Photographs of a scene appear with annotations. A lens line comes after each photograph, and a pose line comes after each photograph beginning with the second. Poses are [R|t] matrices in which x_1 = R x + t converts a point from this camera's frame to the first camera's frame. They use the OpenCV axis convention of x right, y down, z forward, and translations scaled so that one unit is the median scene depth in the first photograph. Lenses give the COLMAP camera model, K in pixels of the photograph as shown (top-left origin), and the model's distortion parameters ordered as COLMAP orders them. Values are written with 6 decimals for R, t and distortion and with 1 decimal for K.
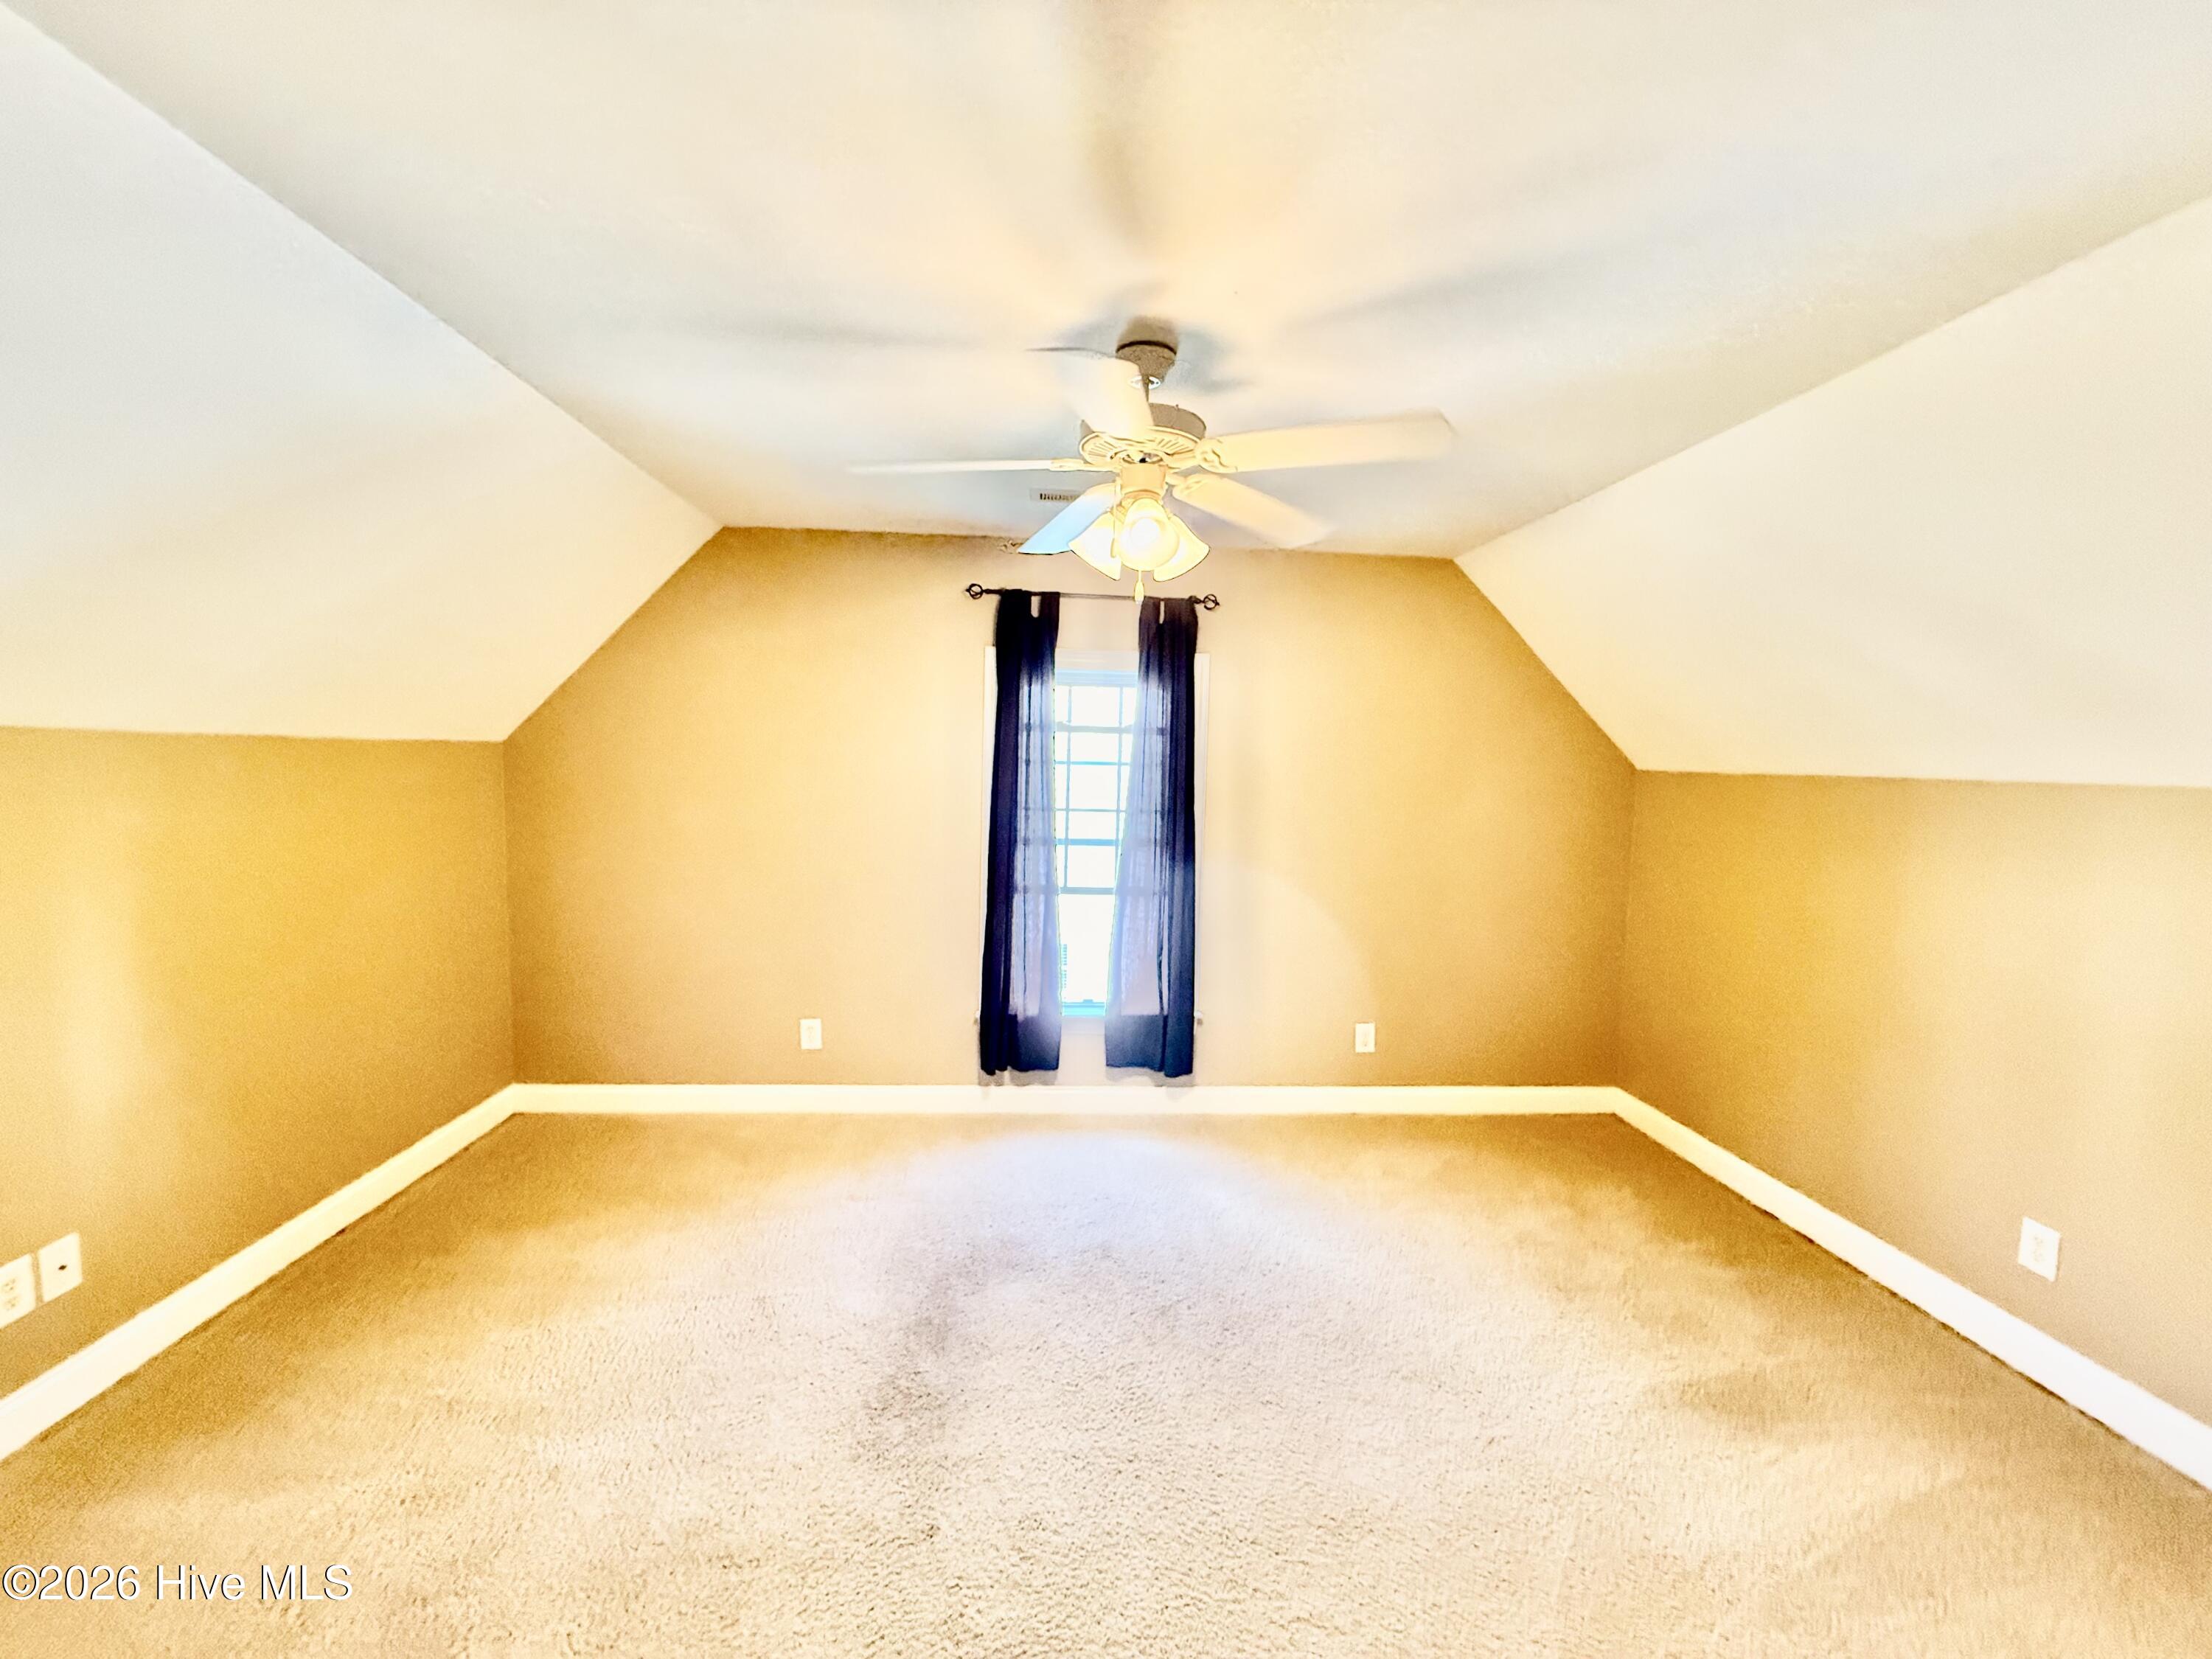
lens RADIAL K [[880.5, 0, 1097.5], [0, 880.5, 814.8], [0, 0, 1]] dist [0.000887, -0.000541]
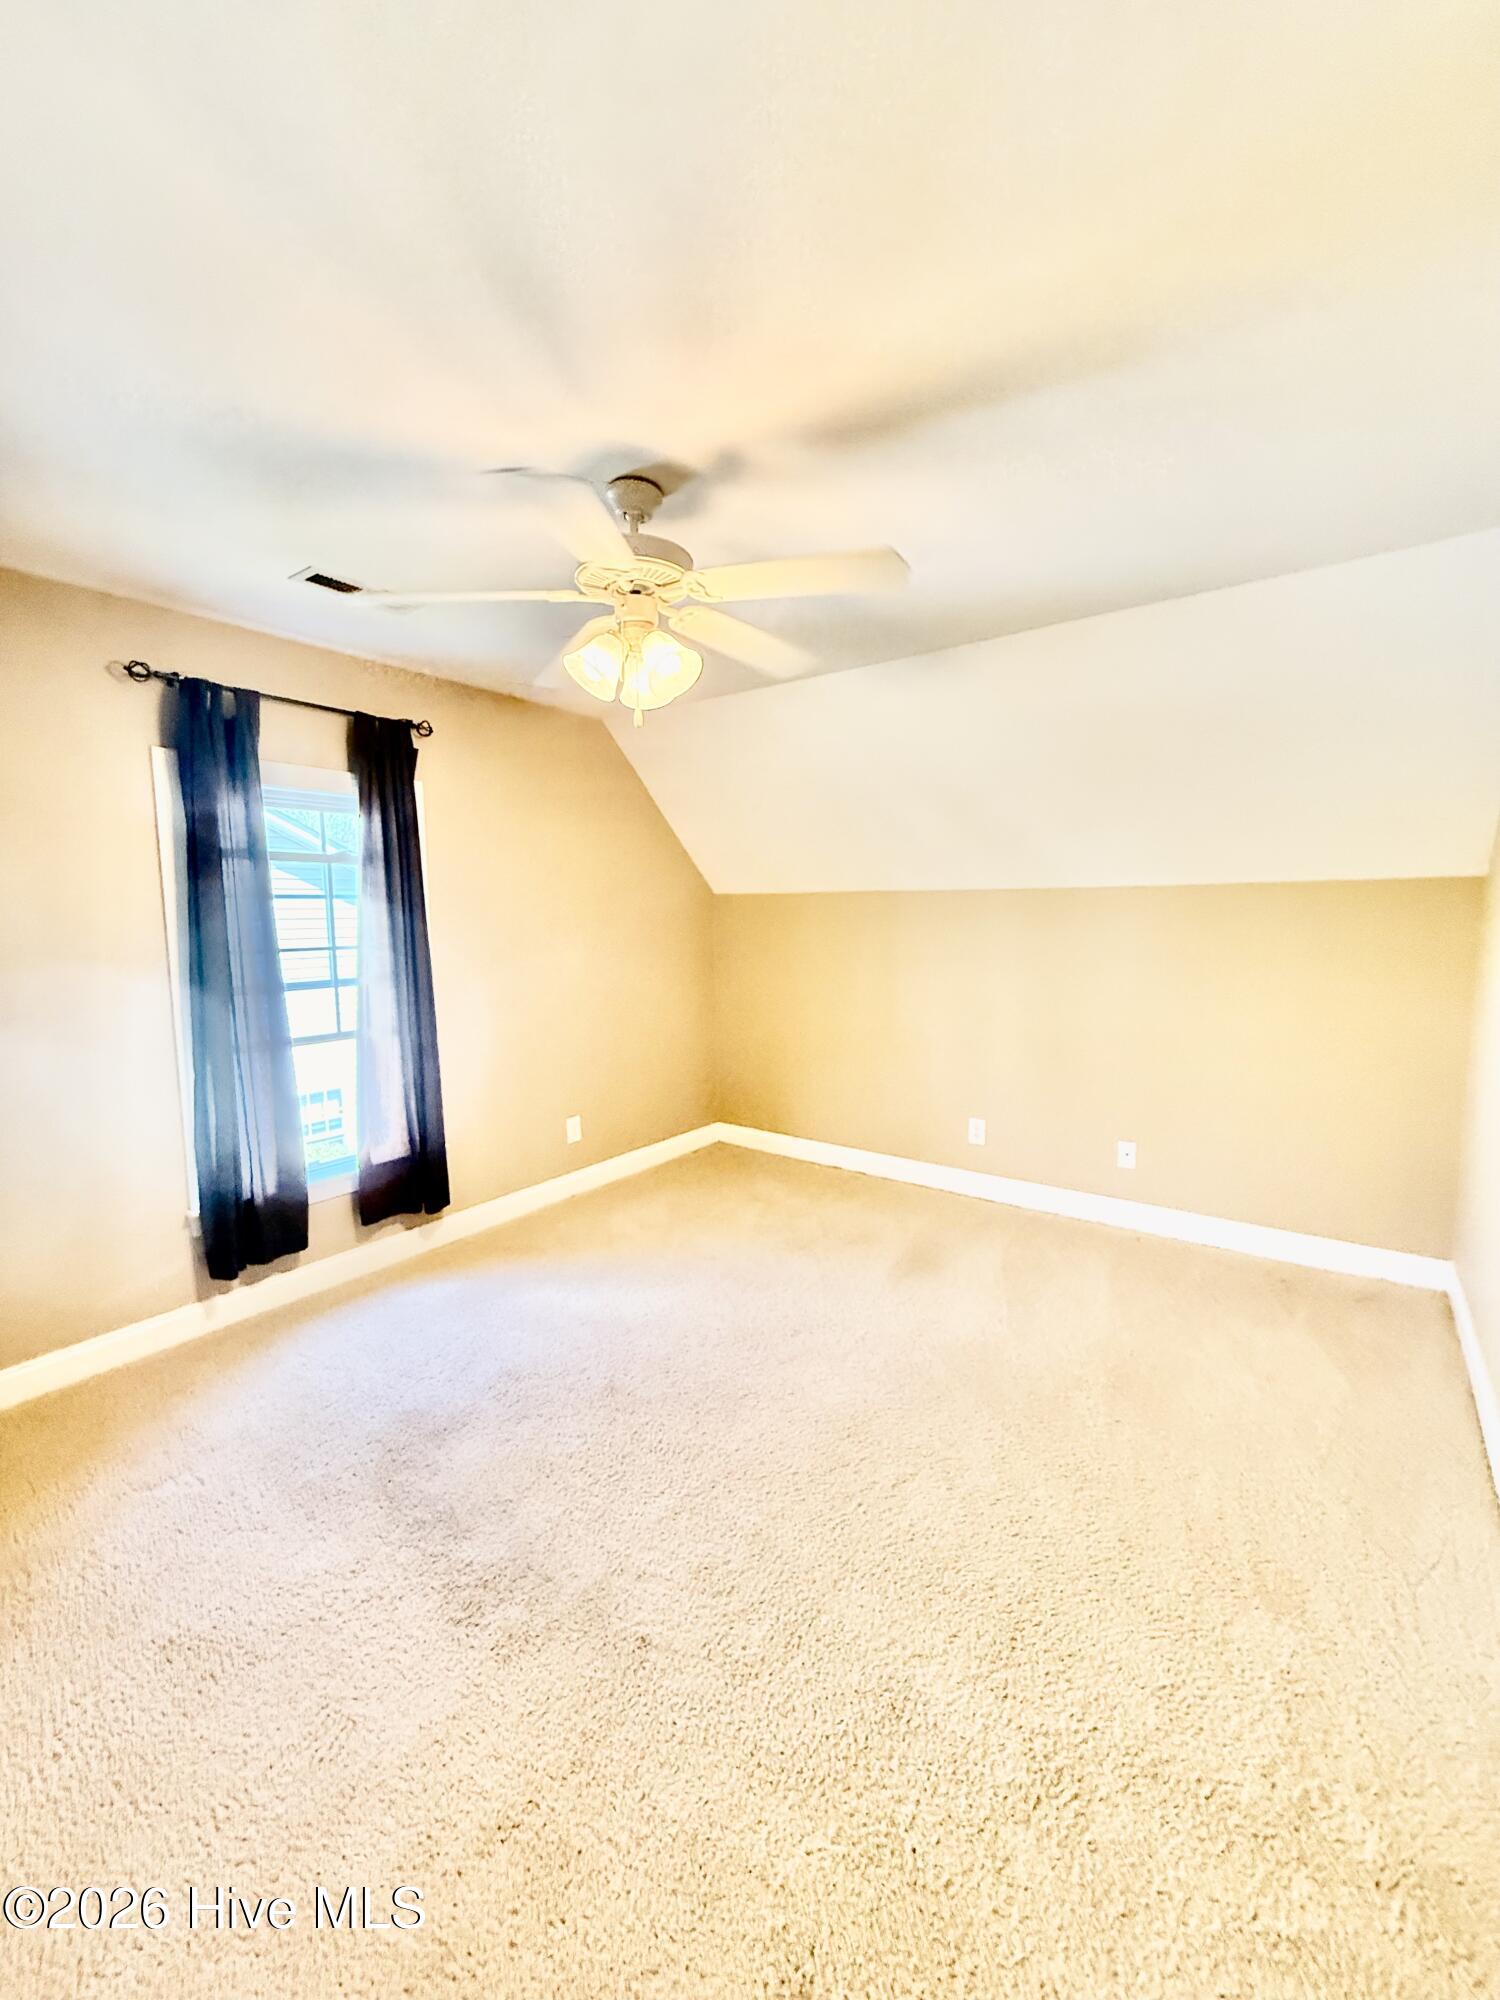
lens RADIAL K [[796.2, 0, 742.6], [0, 796.2, 1008.7], [0, 0, 1]] dist [0.000887, -0.000541]
pose [[0.645381, -0.128623, 0.752954, -0.349756], [0.071690, 0.991570, 0.107936, -0.004171], [-0.760489, -0.015681, 0.649161, 0.157815]]
